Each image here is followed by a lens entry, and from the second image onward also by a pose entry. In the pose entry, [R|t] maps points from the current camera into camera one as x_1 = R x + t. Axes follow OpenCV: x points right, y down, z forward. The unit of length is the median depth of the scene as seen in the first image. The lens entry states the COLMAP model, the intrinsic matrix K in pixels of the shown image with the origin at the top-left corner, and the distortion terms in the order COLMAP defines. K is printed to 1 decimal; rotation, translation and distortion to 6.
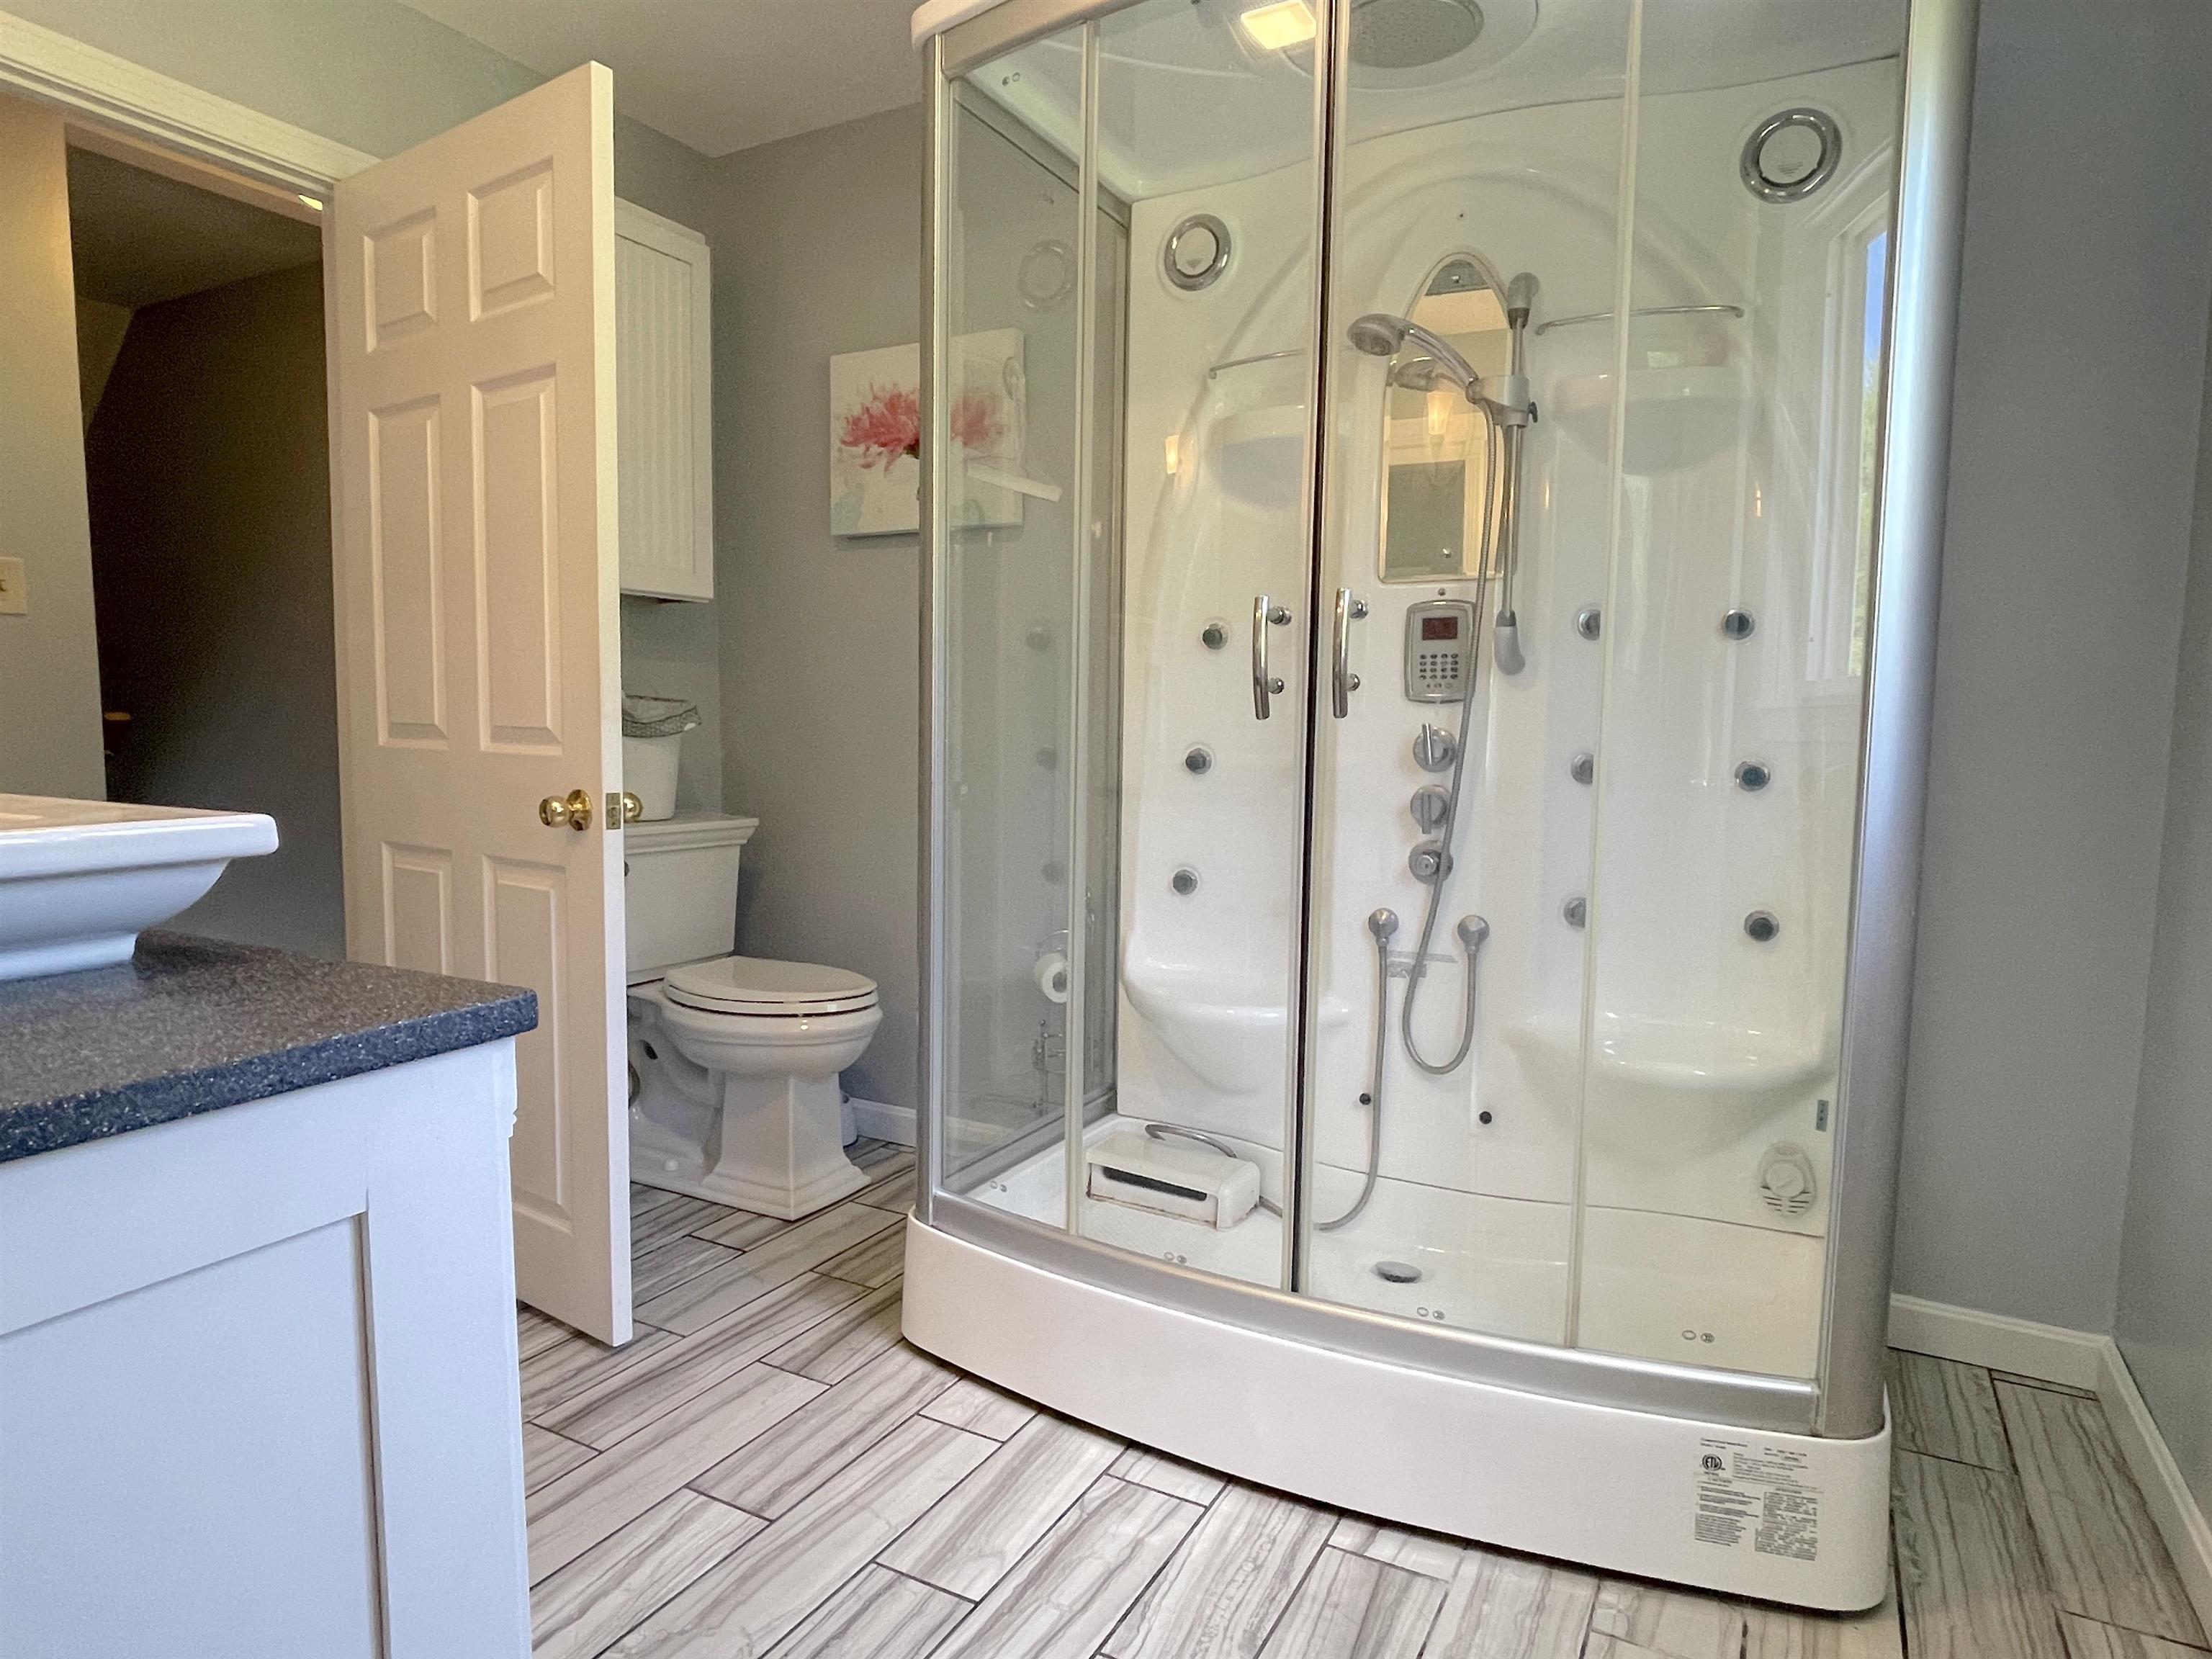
lens RADIAL K [[1337.8, 0, 1100.4], [0, 1337.8, 833.9], [0, 0, 1]] dist [0.001939, -0.000365]
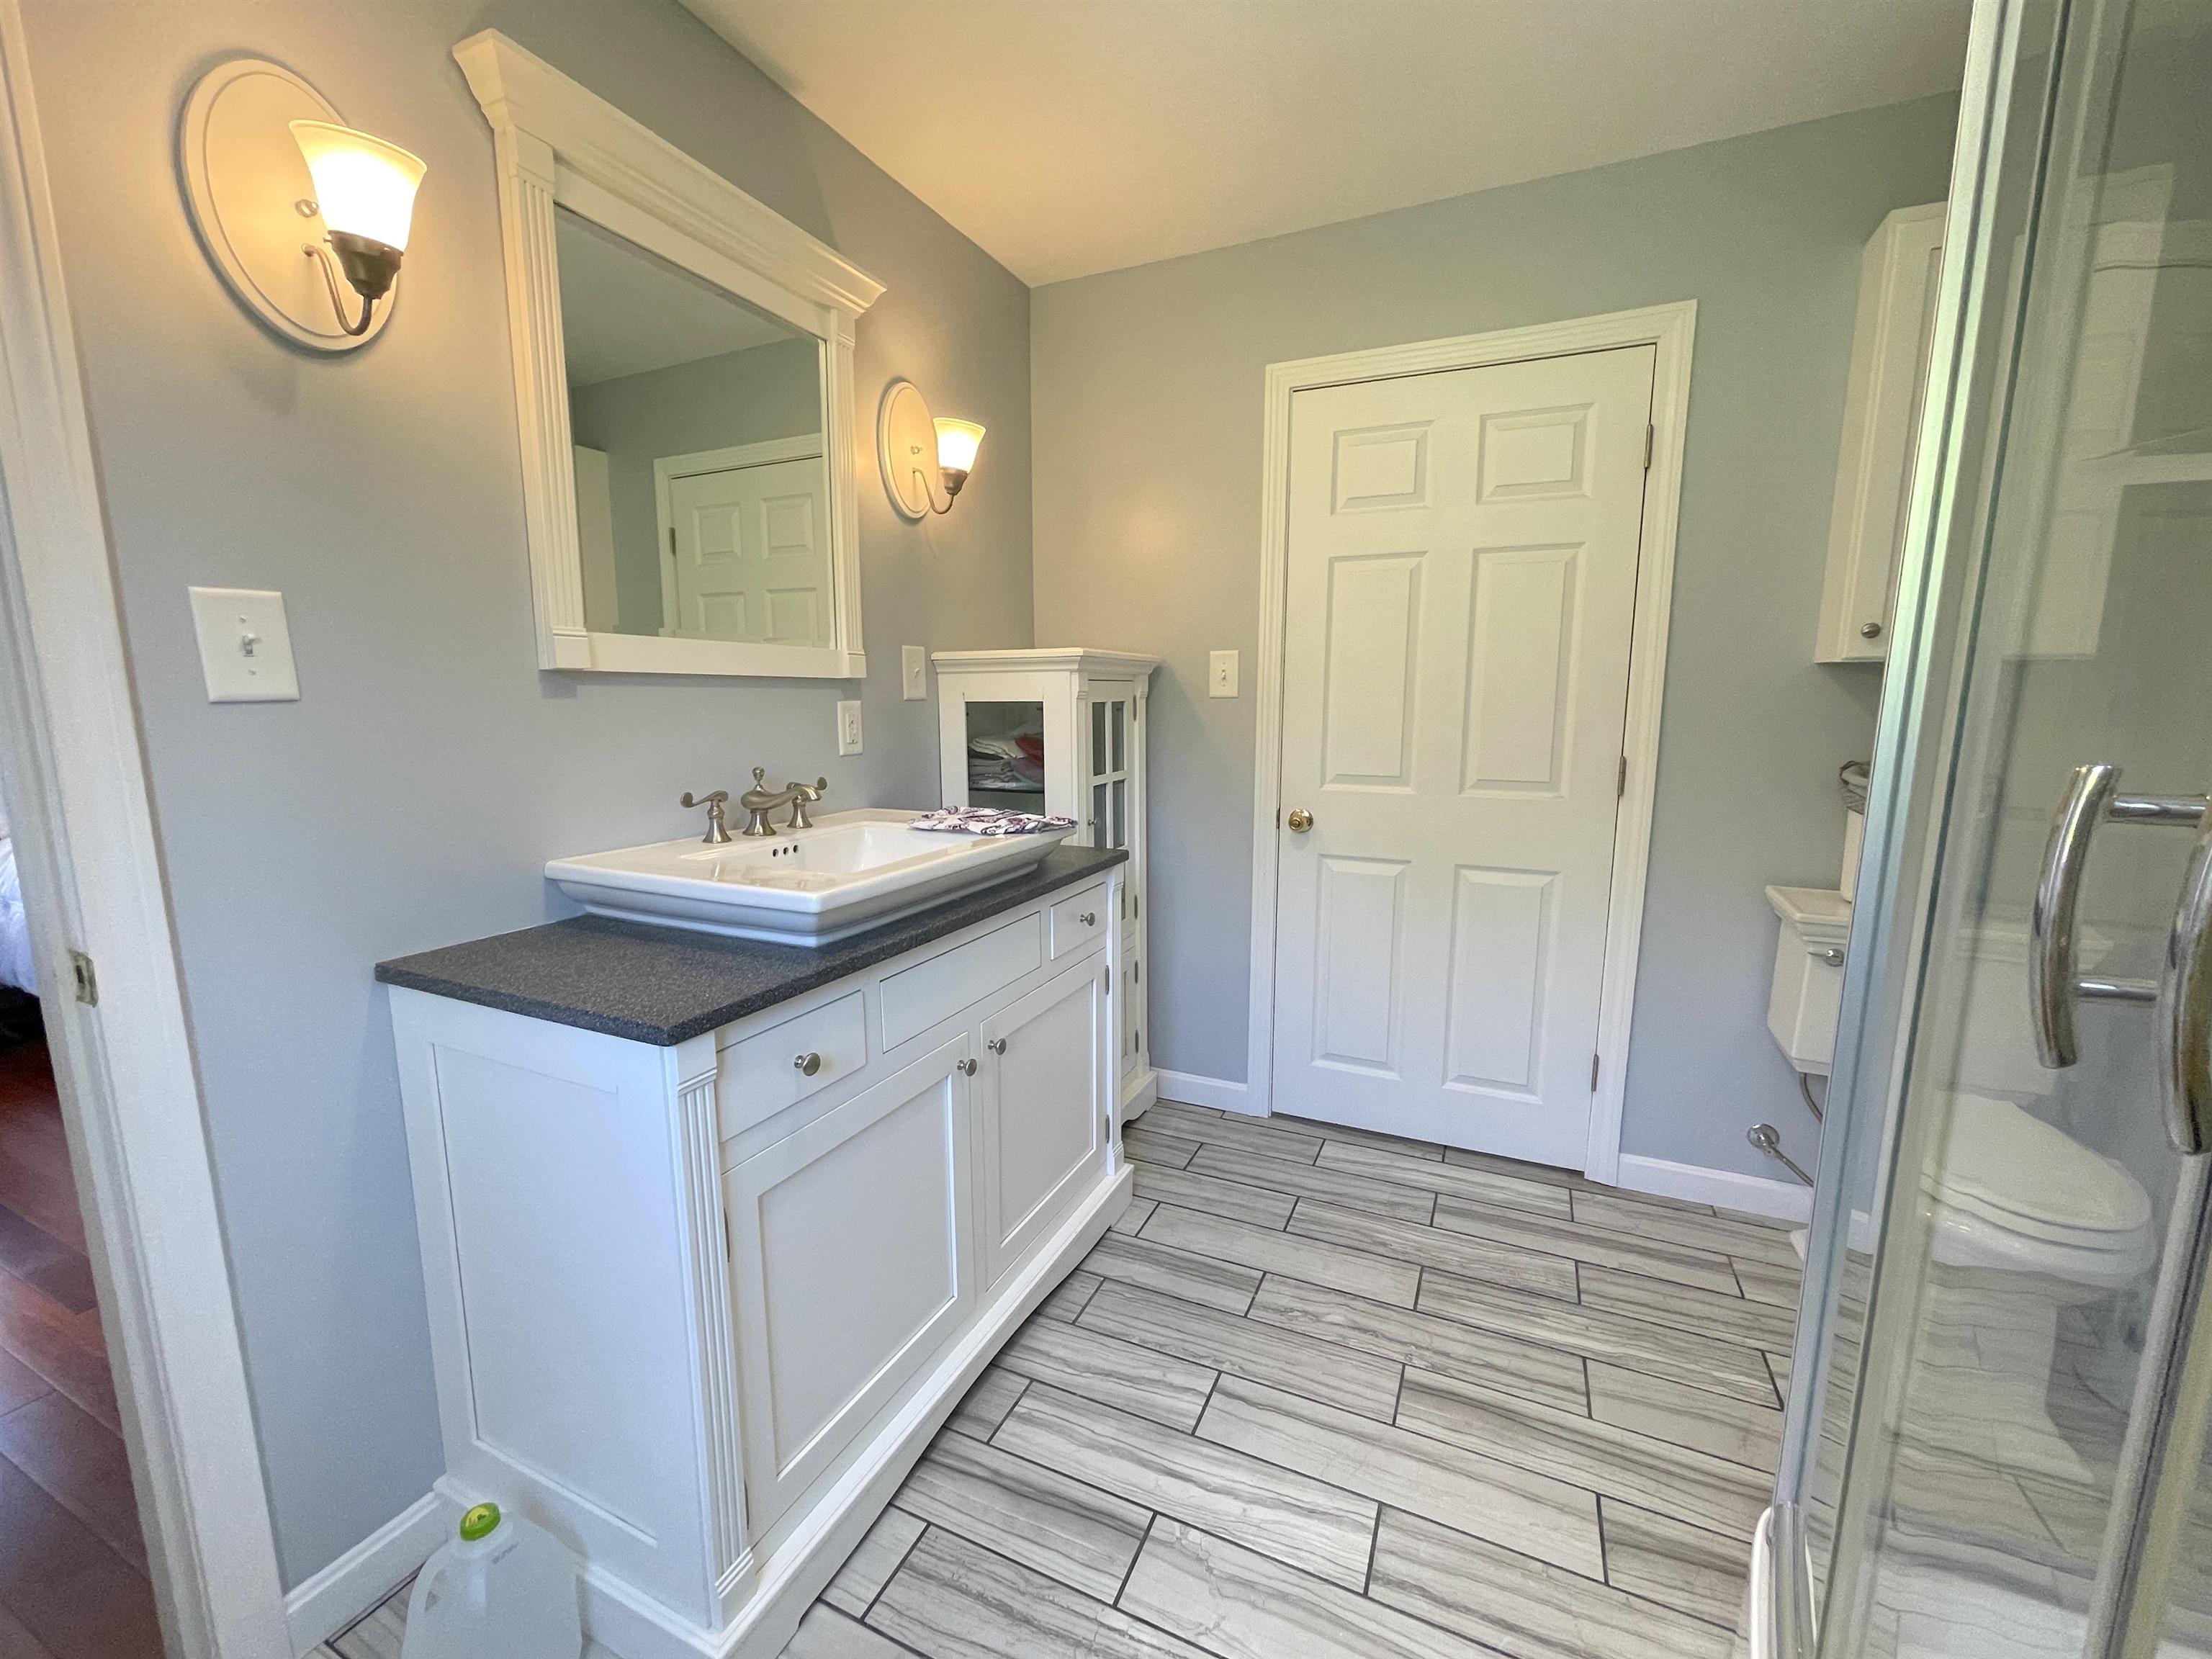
lens RADIAL K [[896.9, 0, 1103.1], [0, 896.9, 838.0], [0, 0, 1]] dist [0.002984, 0.000373]
pose [[0.053735, 0.133449, -0.989598, 0.355119], [-0.083542, 0.988156, 0.128718, -0.144372], [0.995054, 0.075756, 0.064247, 0.689405]]
